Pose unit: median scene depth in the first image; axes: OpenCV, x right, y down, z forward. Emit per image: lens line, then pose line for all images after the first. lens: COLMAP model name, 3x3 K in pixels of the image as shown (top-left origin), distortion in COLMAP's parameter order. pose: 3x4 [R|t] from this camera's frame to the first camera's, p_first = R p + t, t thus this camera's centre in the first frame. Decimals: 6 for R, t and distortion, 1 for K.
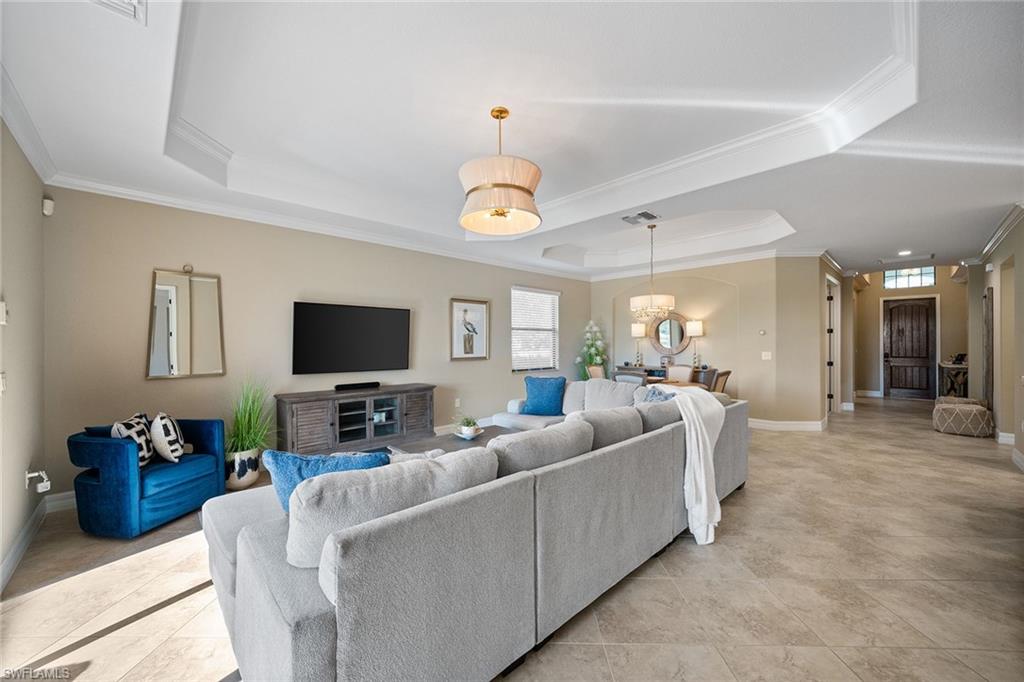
lens RADIAL K [[382.1, 0, 520.5], [0, 382.1, 341.3], [0, 0, 1]] dist [-0.004750, 0.001914]
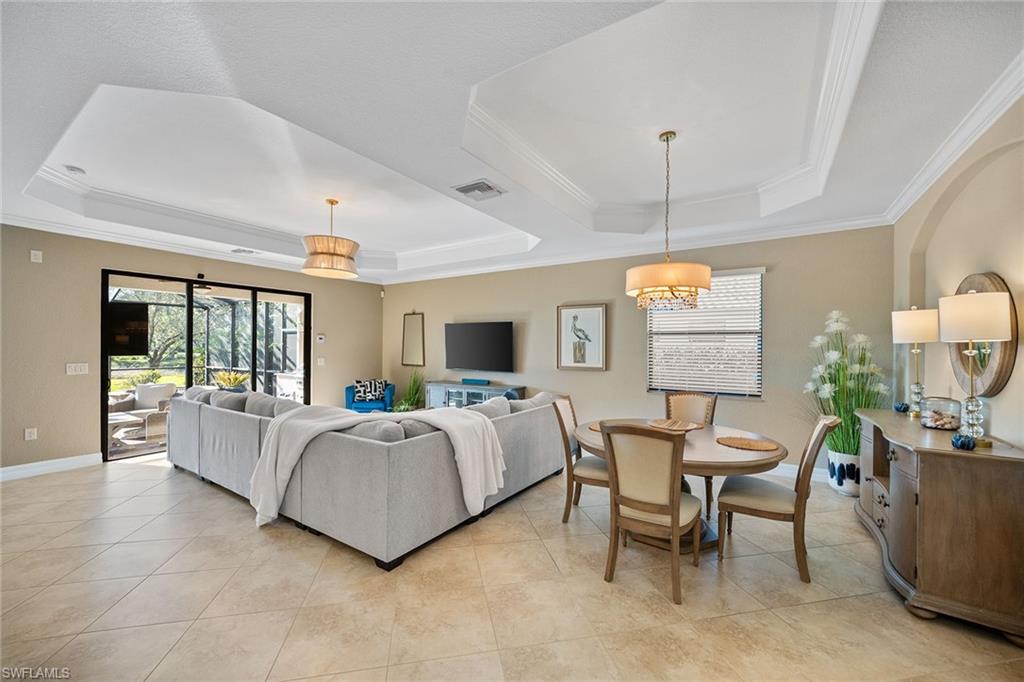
lens RADIAL K [[406.4, 0, 508.5], [0, 406.4, 346.7], [0, 0, 1]] dist [-0.001155, 0.000393]
pose [[0.211429, 0.006459, -0.977372, 0.781430], [-0.002744, 0.999978, 0.006015, -0.012060], [0.977390, 0.001410, 0.211442, 0.620141]]
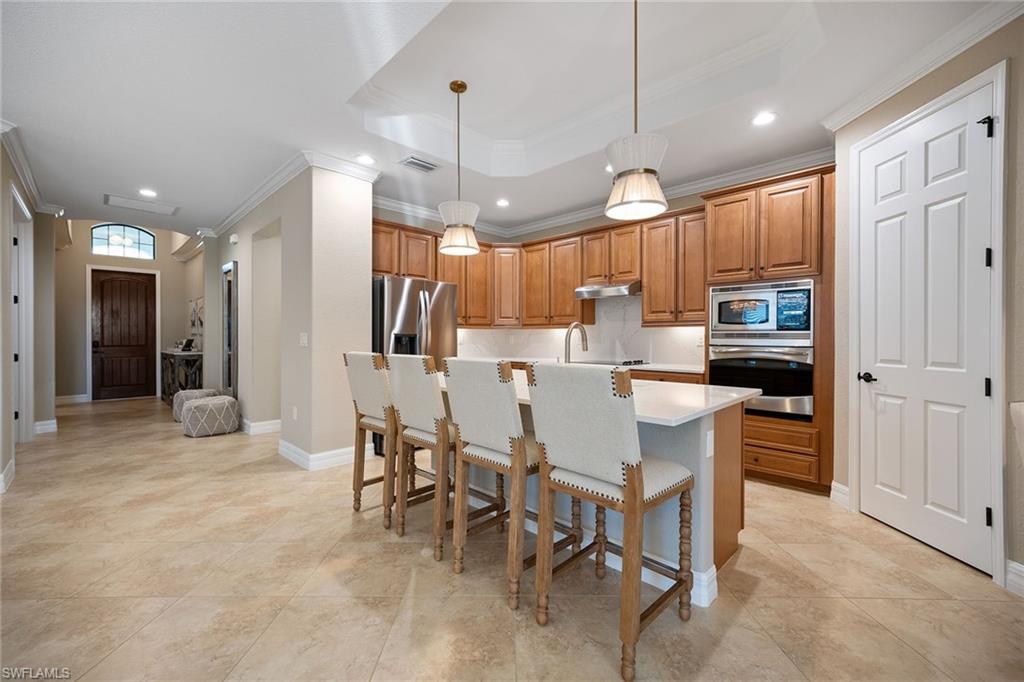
lens RADIAL K [[406.4, 0, 503.8], [0, 406.4, 340.5], [0, 0, 1]] dist [-0.001155, 0.000393]
pose [[-0.019616, -0.012032, 0.999735, 0.247722], [-0.005275, 0.999915, 0.011931, 0.025999], [-0.999794, -0.005040, -0.019678, 0.357561]]
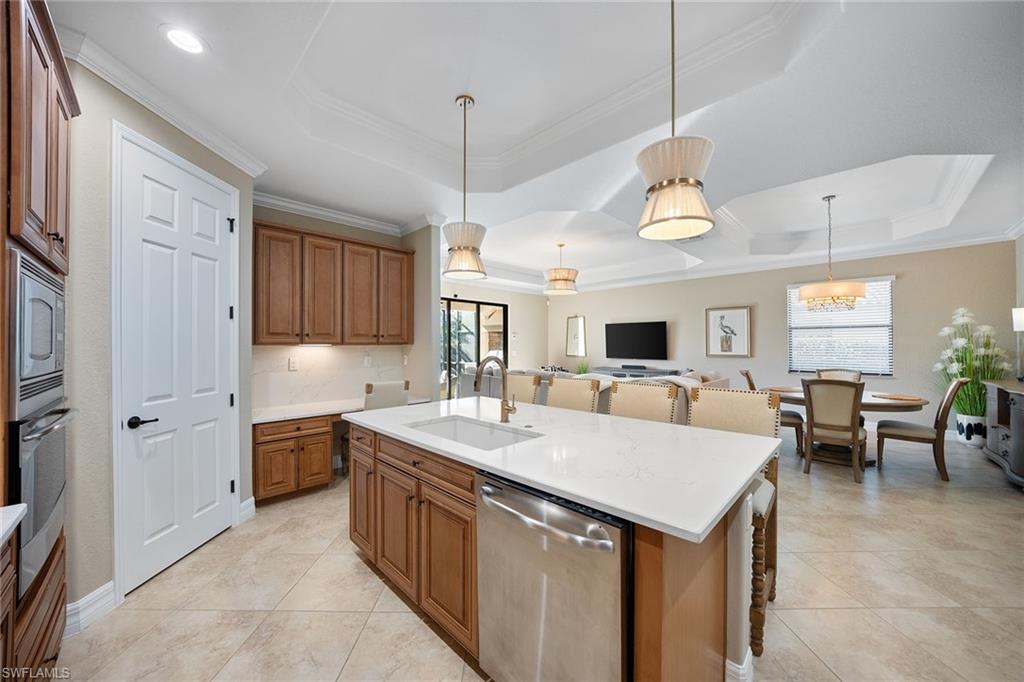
lens RADIAL K [[382.1, 0, 509.8], [0, 382.1, 342.5], [0, 0, 1]] dist [-0.004750, 0.001914]
pose [[0.028668, -0.003449, -0.999583, 1.042382], [0.008255, 0.999961, -0.003214, 0.001071], [0.999555, -0.008159, 0.028695, 0.279760]]
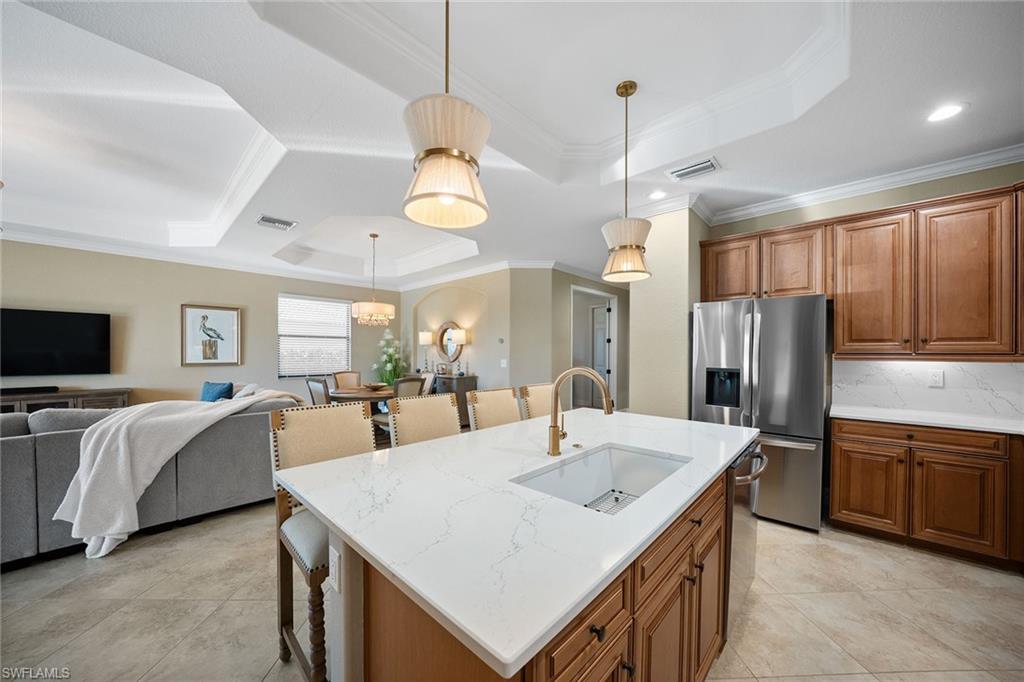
lens RADIAL K [[358.2, 0, 508.0], [0, 358.2, 352.8], [0, 0, 1]] dist [-0.003753, 0.000711]
pose [[0.999625, 0.007684, 0.026264, 0.627353], [-0.007792, 0.999962, 0.004014, 0.005368], [-0.026233, -0.004217, 0.999647, 0.028059]]
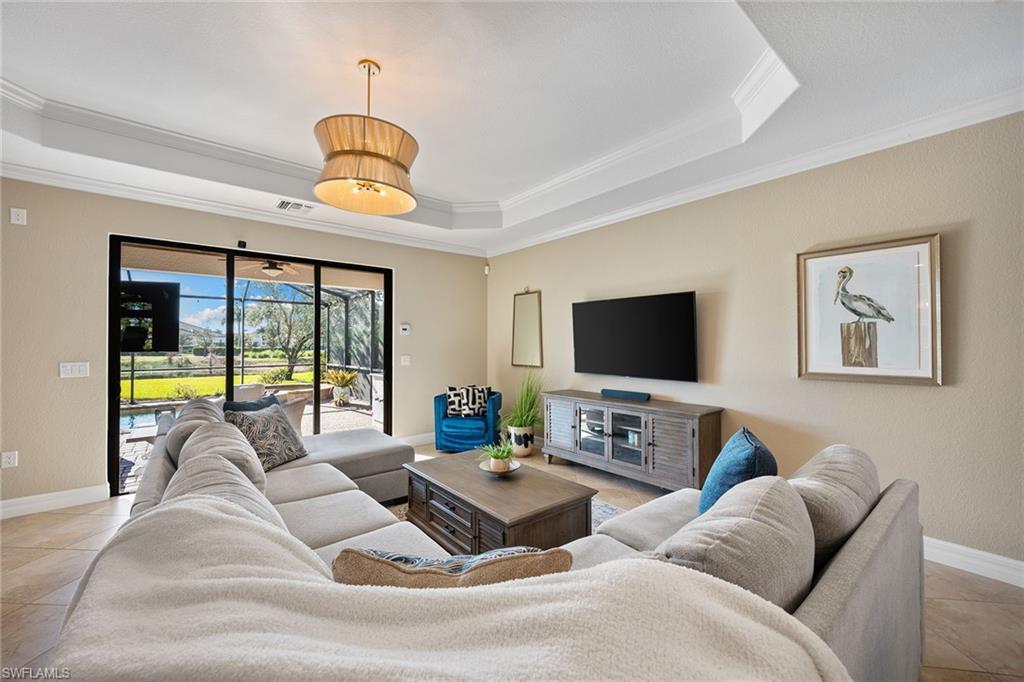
lens RADIAL K [[406.4, 0, 503.0], [0, 406.4, 341.2], [0, 0, 1]] dist [-0.001155, 0.000393]
pose [[-0.093917, -0.002816, -0.995576, 0.367943], [0.006113, 0.999976, -0.003405, 0.002338], [0.995561, -0.006406, -0.093897, 0.629689]]
